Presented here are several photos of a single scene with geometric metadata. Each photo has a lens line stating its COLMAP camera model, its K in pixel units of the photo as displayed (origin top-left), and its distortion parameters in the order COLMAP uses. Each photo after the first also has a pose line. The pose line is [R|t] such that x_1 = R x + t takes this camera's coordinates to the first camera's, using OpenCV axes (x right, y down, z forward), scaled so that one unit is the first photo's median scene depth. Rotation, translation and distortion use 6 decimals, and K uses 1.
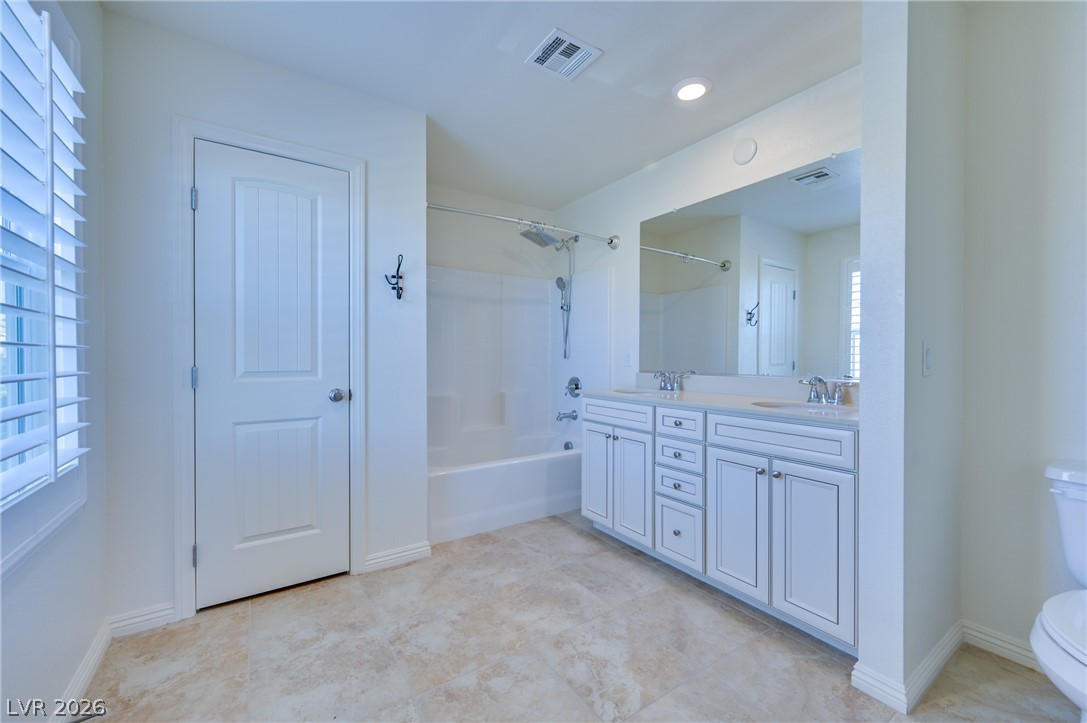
lens RADIAL K [[424.6, 0, 580.5], [0, 424.6, 360.2], [0, 0, 1]] dist [0.005710, -0.001337]
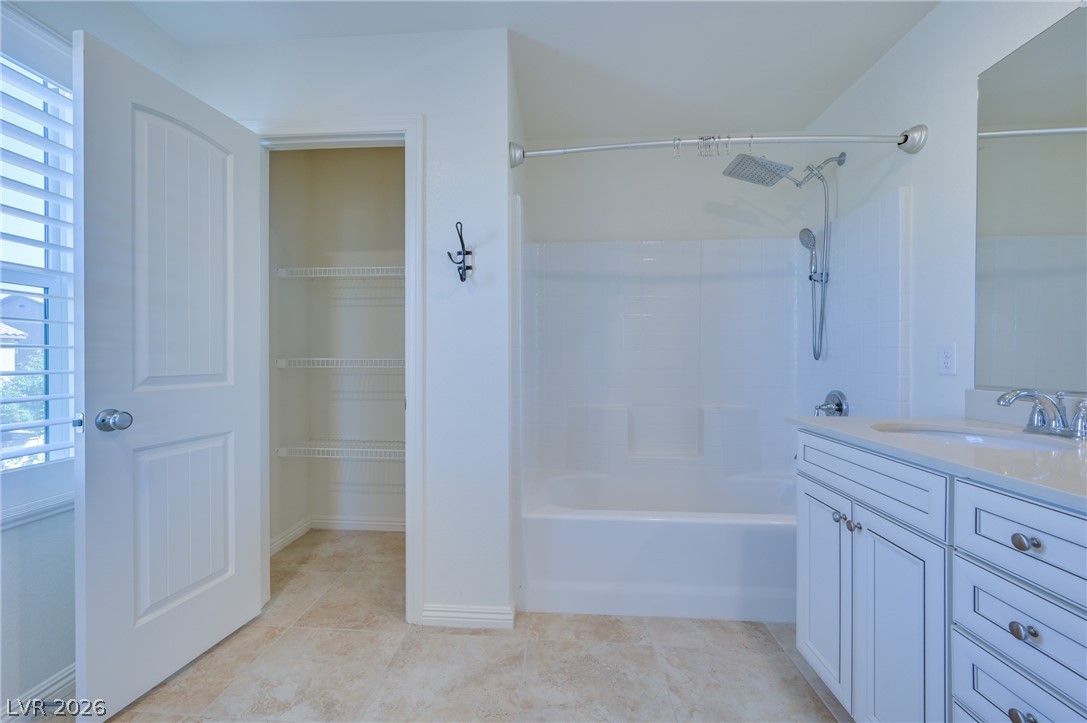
lens RADIAL K [[453.9, 0, 531.2], [0, 453.9, 361.5], [0, 0, 1]] dist [-0.002984, 0.001409]
pose [[0.732373, 0.001930, -0.680901, 0.163633], [-0.003810, 0.999992, -0.001264, 0.000662], [0.680893, 0.003520, 0.732375, 0.367433]]
